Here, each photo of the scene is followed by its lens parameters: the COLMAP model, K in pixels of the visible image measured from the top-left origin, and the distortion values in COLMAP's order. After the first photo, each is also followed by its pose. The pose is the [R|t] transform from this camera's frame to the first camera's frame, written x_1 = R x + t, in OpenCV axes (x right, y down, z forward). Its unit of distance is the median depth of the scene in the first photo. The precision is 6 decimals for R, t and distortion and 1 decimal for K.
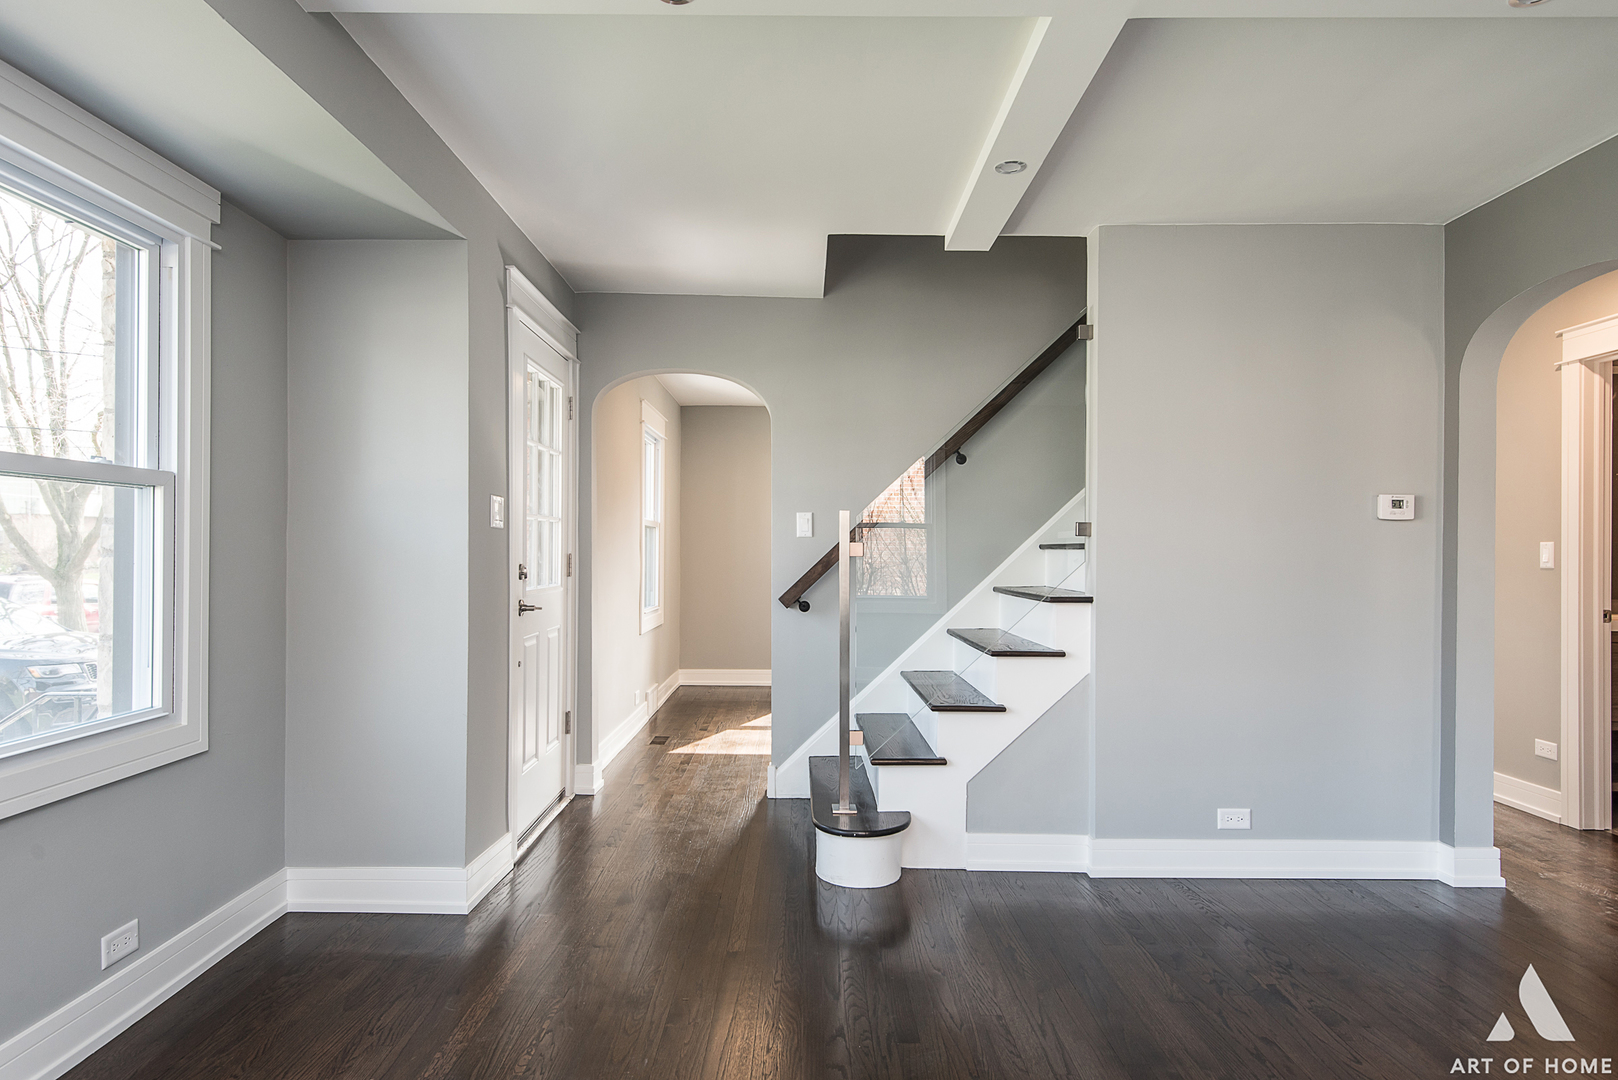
lens RADIAL K [[902.0, 0, 803.4], [0, 902.0, 544.2], [0, 0, 1]] dist [0.017537, -0.002132]
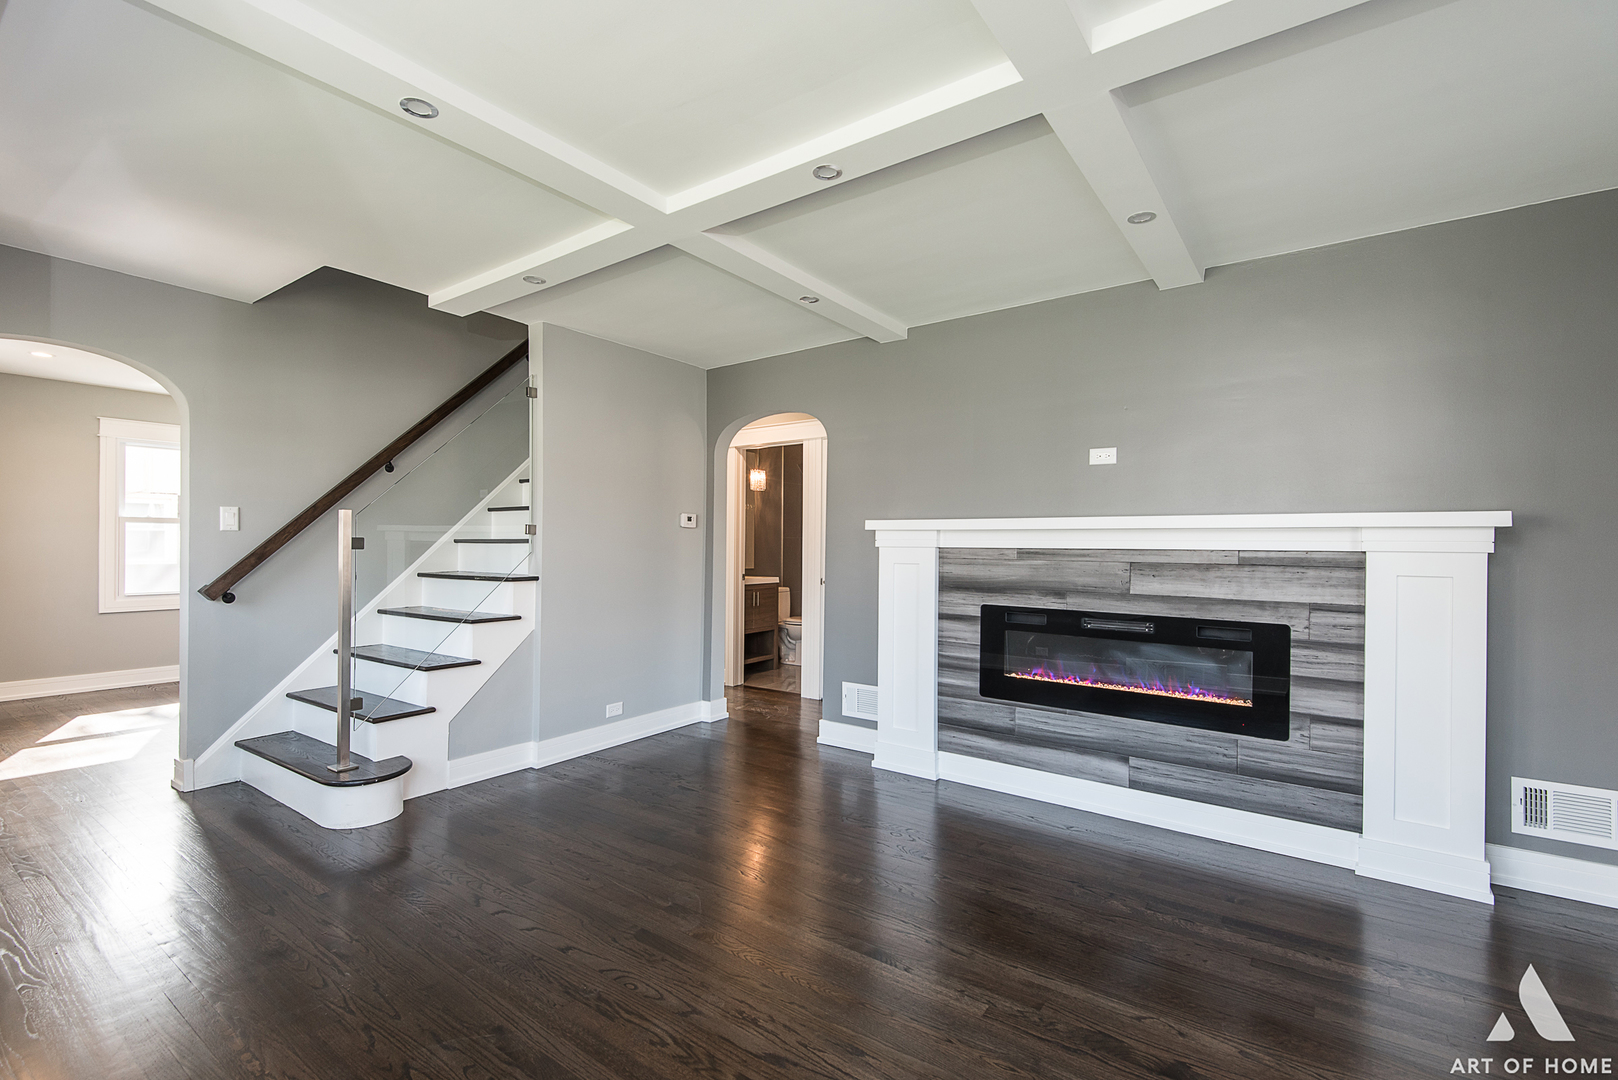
lens RADIAL K [[729.9, 0, 801.8], [0, 729.9, 542.3], [0, 0, 1]] dist [0.003534, -0.000734]
pose [[0.572865, 0.001087, 0.819649, -0.397218], [-0.010640, 0.999925, 0.006110, -0.008403], [-0.819581, -0.012222, 0.572833, -0.019142]]
